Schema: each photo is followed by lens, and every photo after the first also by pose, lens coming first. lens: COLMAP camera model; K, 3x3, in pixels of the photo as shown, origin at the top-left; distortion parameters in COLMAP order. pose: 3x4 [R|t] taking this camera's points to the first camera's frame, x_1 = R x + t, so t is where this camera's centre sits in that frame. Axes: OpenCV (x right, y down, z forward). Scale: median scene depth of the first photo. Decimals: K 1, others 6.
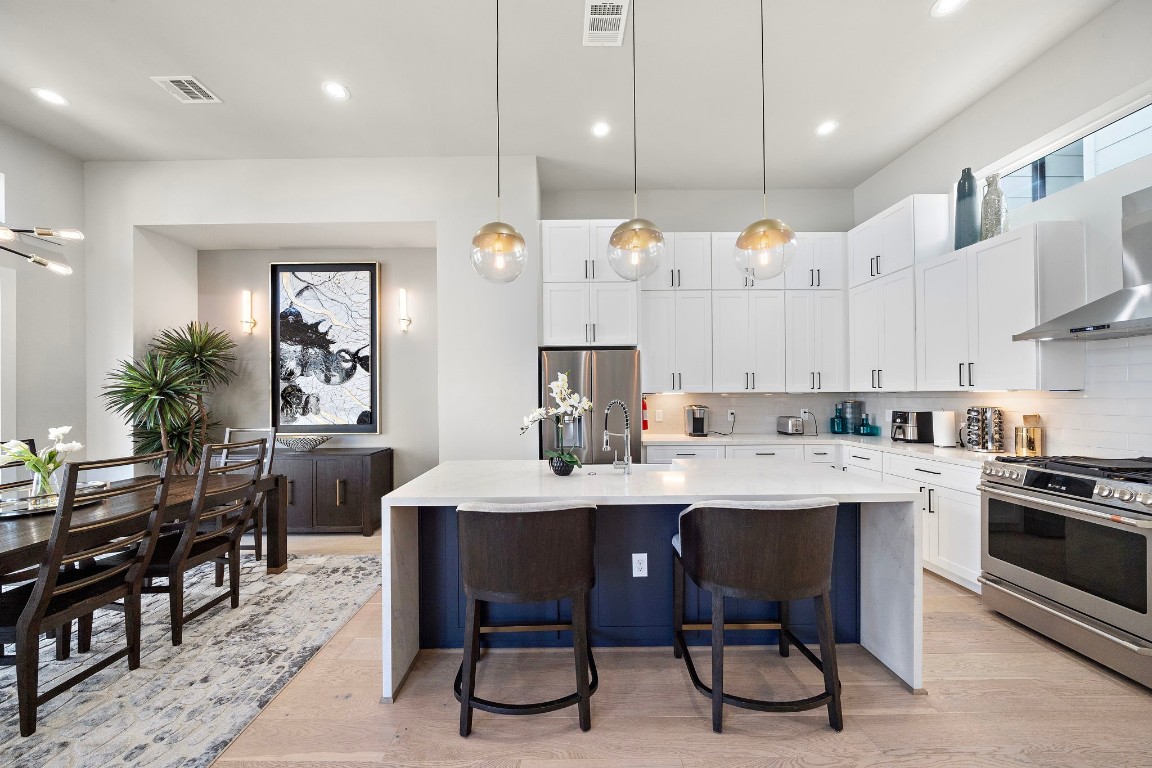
lens RADIAL K [[393.2, 0, 560.9], [0, 393.2, 393.2], [0, 0, 1]] dist [-0.006690, -0.000049]
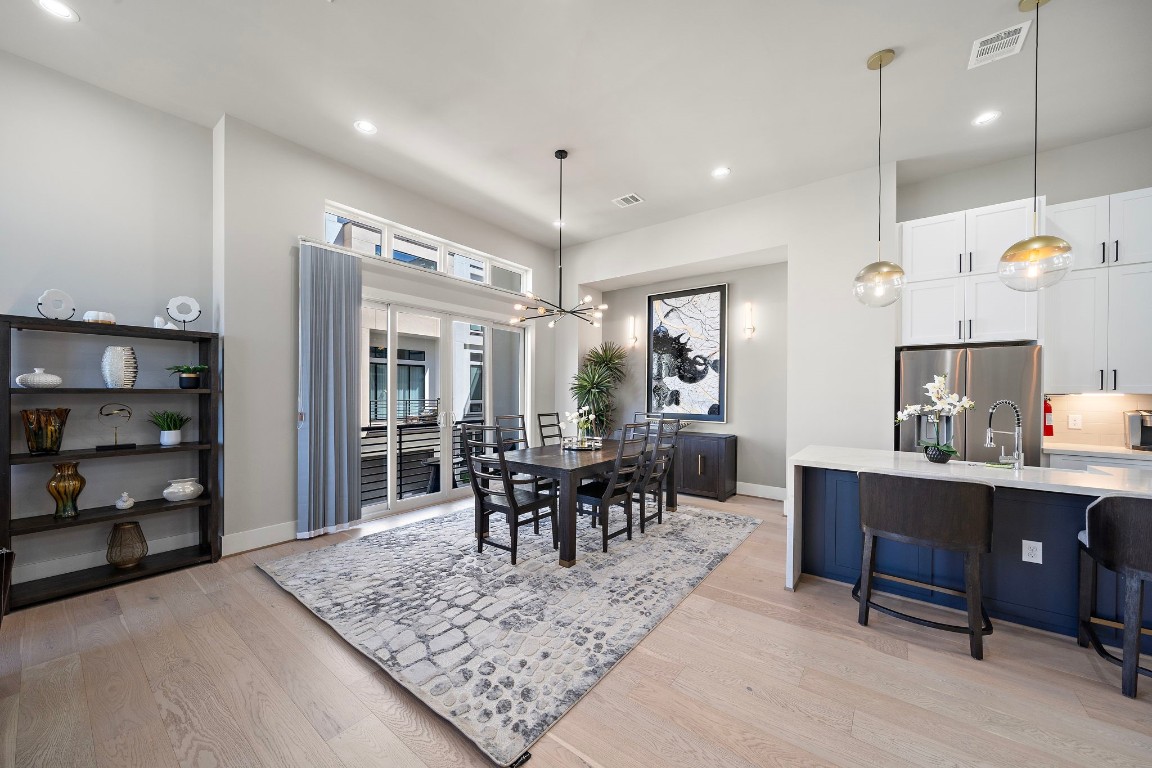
lens RADIAL K [[416.6, 0, 567.6], [0, 416.6, 393.2], [0, 0, 1]] dist [-0.000147, 0.000048]
pose [[0.791043, 0.016402, -0.611541, -0.066403], [-0.010241, 0.999855, 0.013571, -0.003039], [0.611675, -0.004472, 0.791096, -0.389427]]
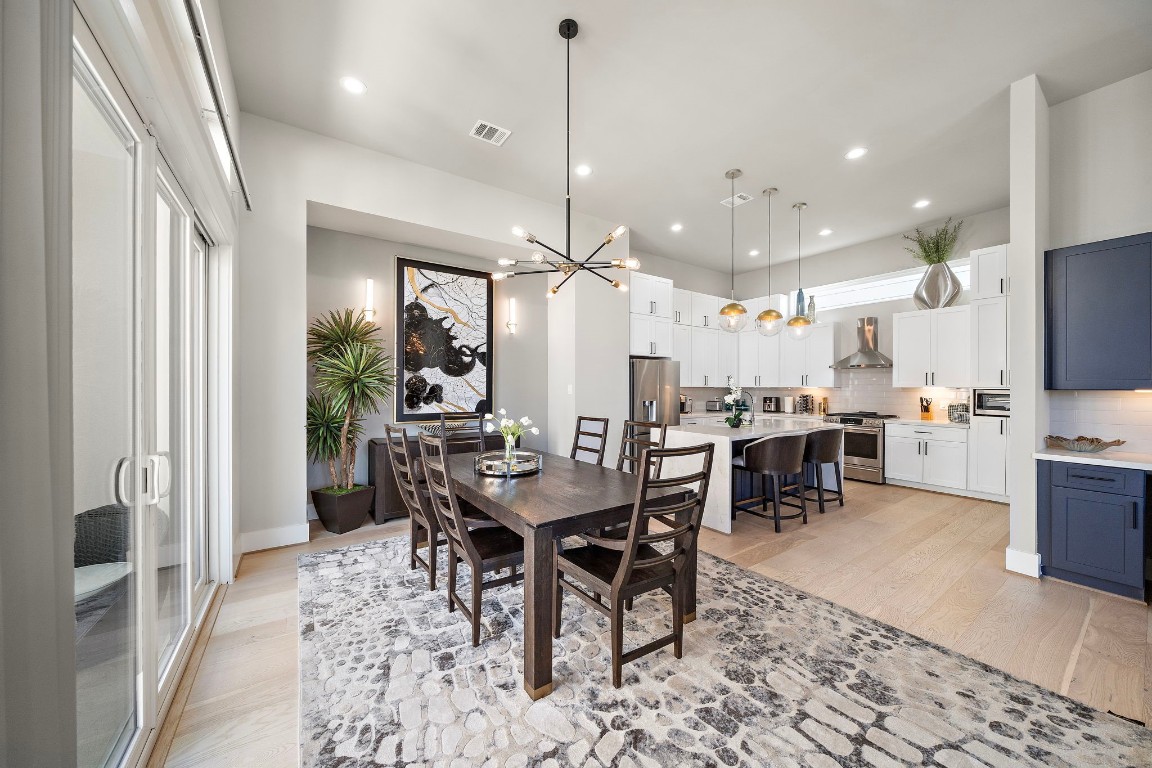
lens RADIAL K [[395.2, 0, 563.0], [0, 395.2, 386.0], [0, 0, 1]] dist [-0.005147, 0.000000]
pose [[0.834629, 0.012021, 0.550682, -1.080490], [-0.010080, 0.999928, -0.006551, 0.011376], [-0.550721, -0.000084, 0.834690, -0.115519]]
